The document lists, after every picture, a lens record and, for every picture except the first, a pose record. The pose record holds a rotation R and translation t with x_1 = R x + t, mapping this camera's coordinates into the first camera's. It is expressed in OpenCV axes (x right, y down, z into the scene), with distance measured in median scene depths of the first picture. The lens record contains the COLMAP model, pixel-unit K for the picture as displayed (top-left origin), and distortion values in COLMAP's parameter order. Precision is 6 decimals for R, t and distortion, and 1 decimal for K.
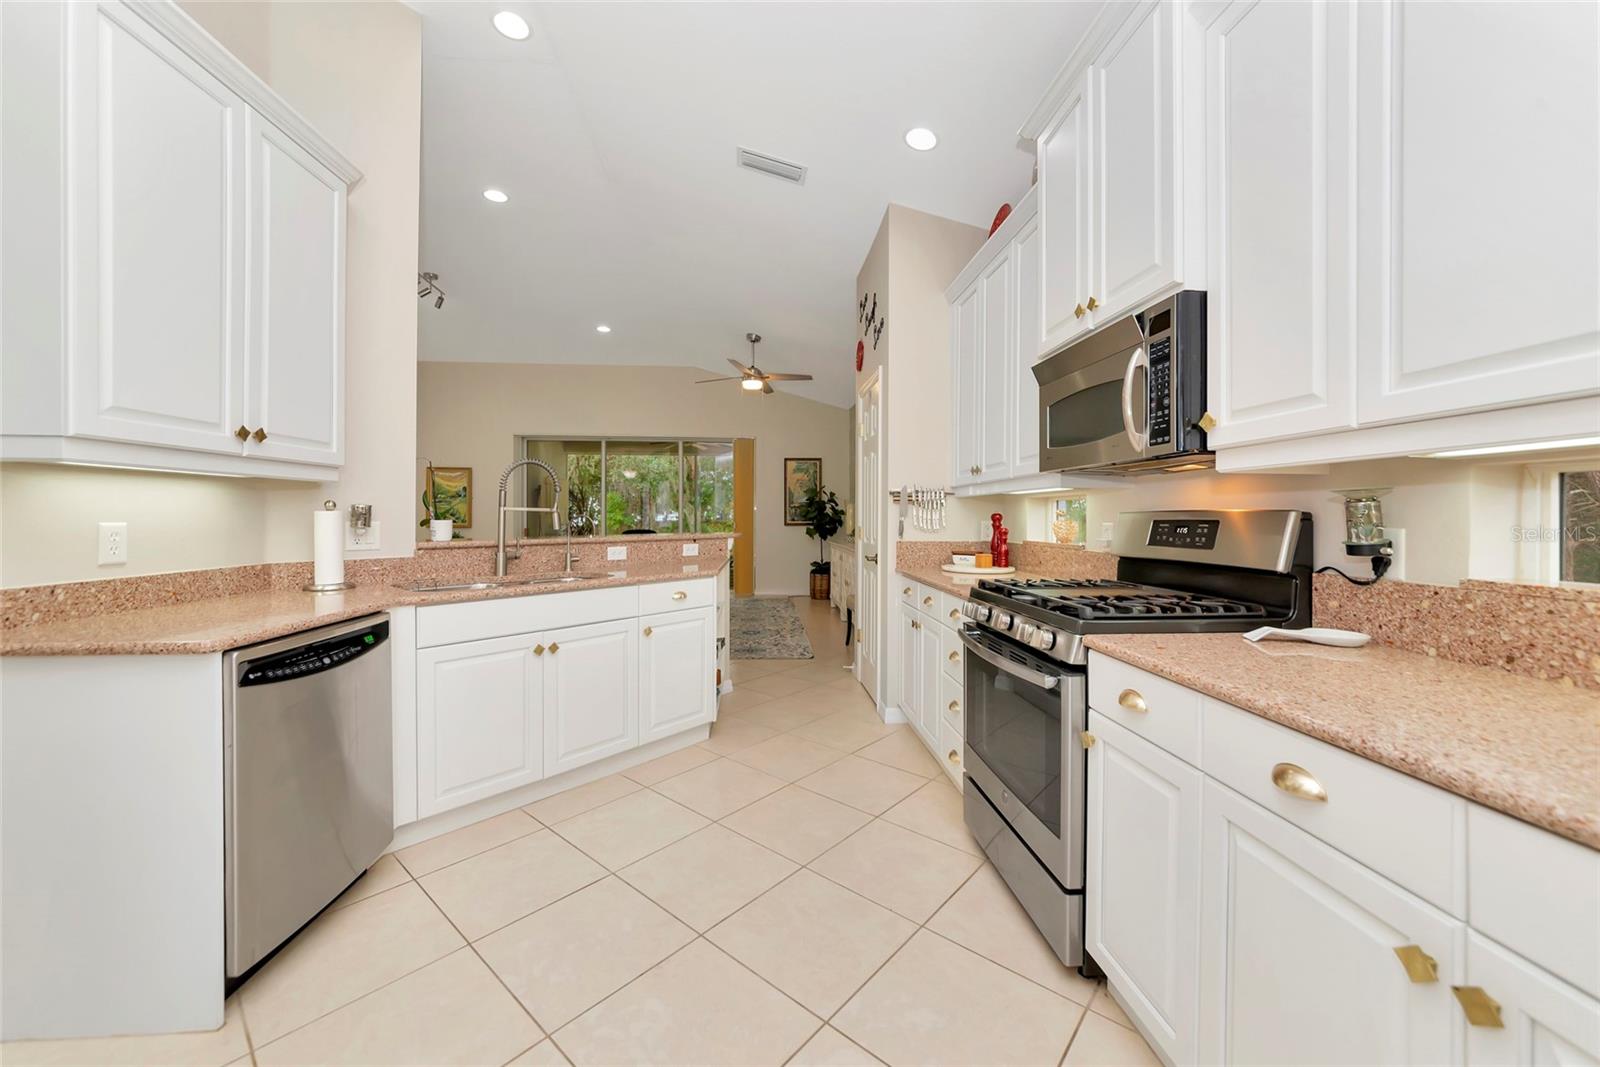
lens RADIAL K [[610.9, 0, 795.7], [0, 610.9, 522.6], [0, 0, 1]] dist [-0.000586, 0.000040]
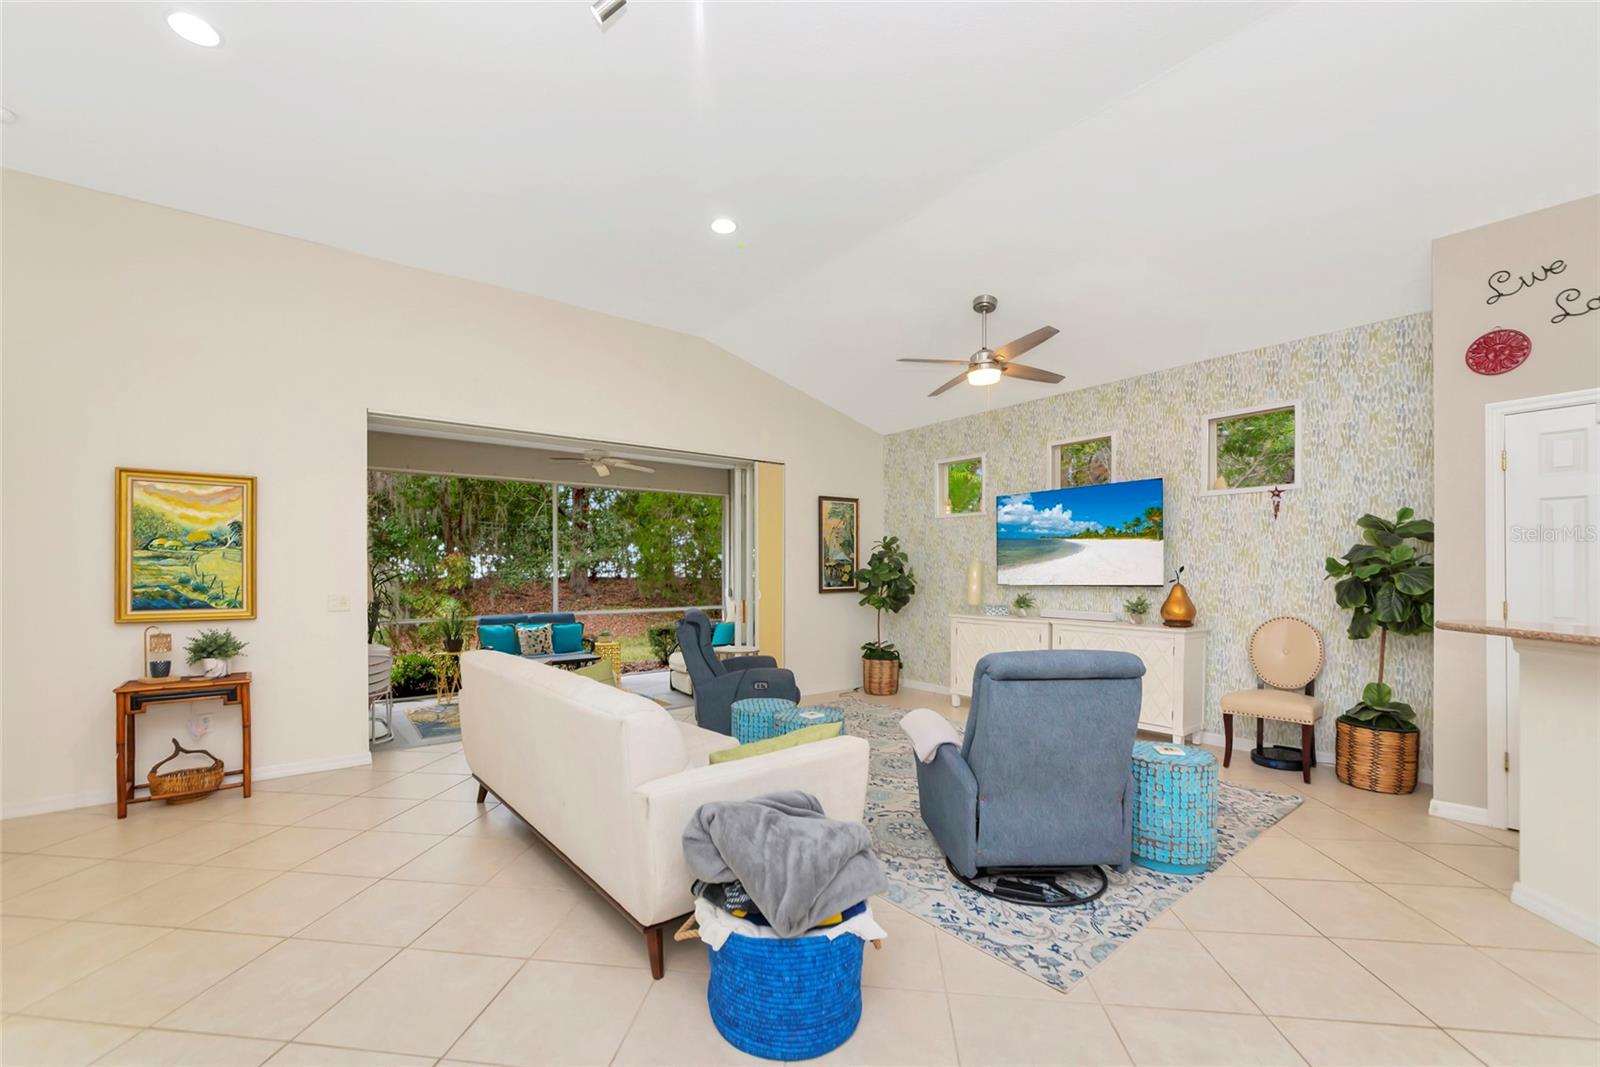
lens RADIAL K [[657.9, 0, 777.6], [0, 657.9, 578.6], [0, 0, 1]] dist [-0.007093, -0.000055]
pose [[0.831789, -0.013517, 0.554927, -1.698295], [0.012563, 0.999906, 0.005525, -0.060302], [-0.554950, 0.002376, 0.831881, 1.478290]]
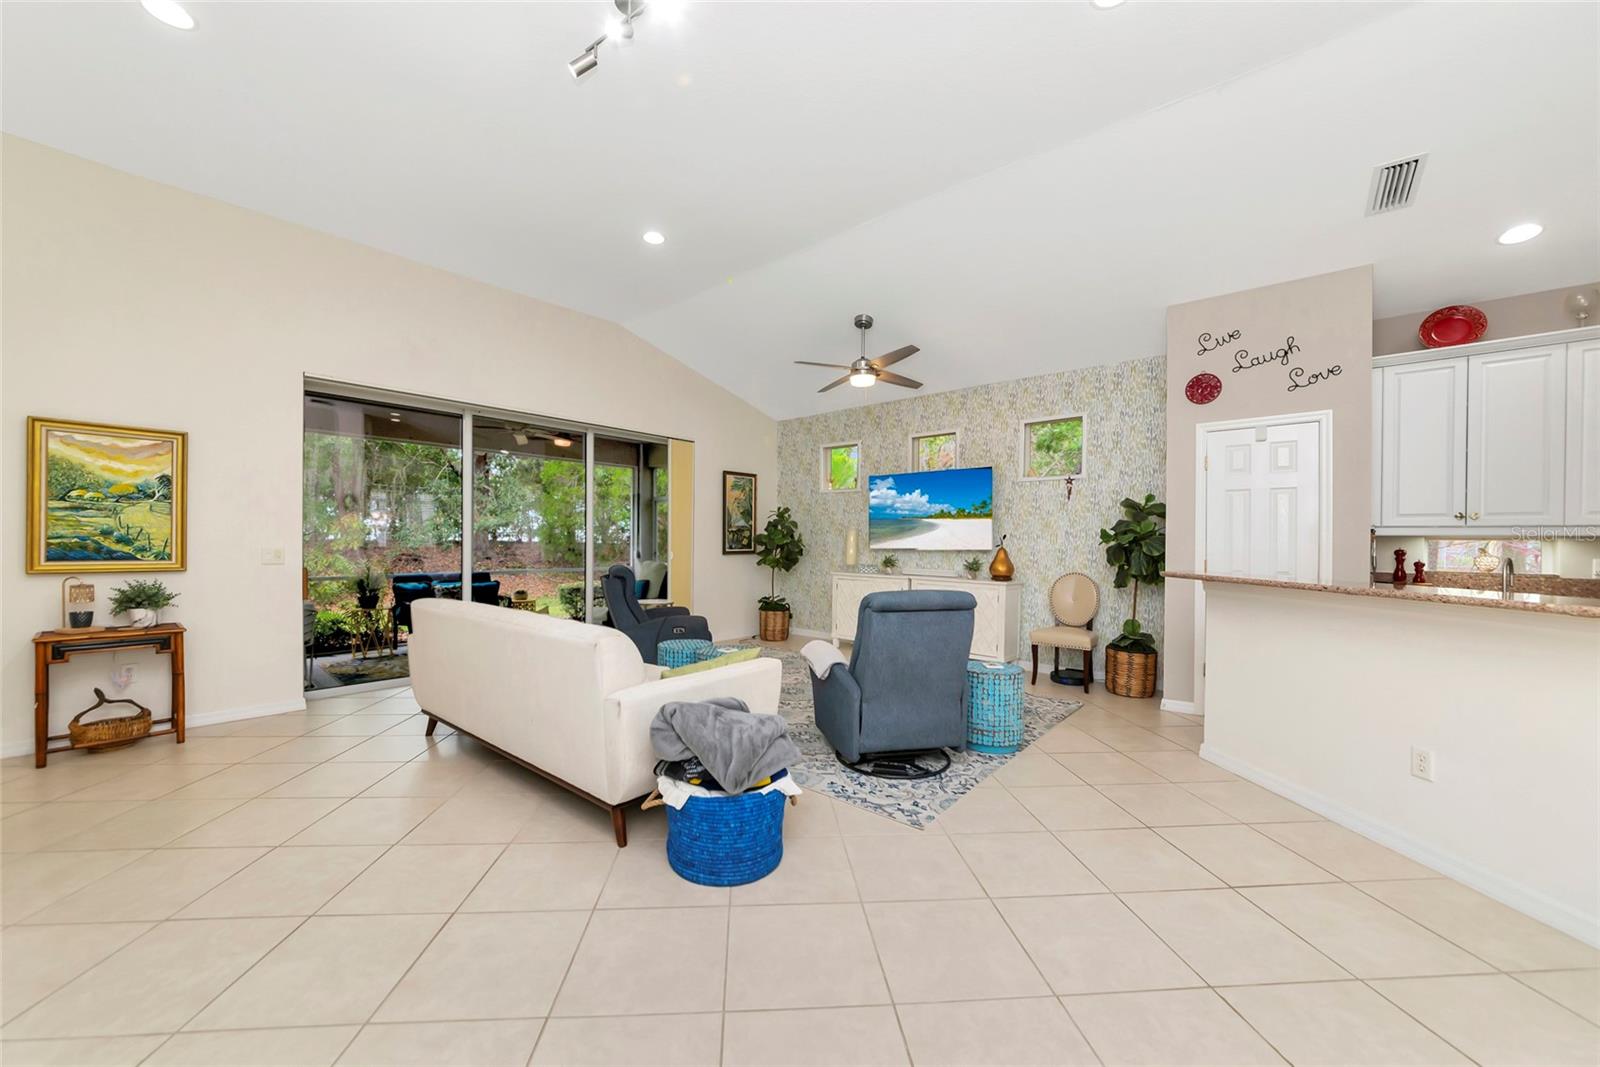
lens RADIAL K [[593.7, 0, 794.3], [0, 593.7, 545.3], [0, 0, 1]] dist [-0.001291, -0.000184]
pose [[0.701309, -0.004705, 0.712842, -1.837734], [0.000774, 0.999983, 0.005838, -0.043233], [-0.712857, -0.003542, 0.701300, 1.399401]]
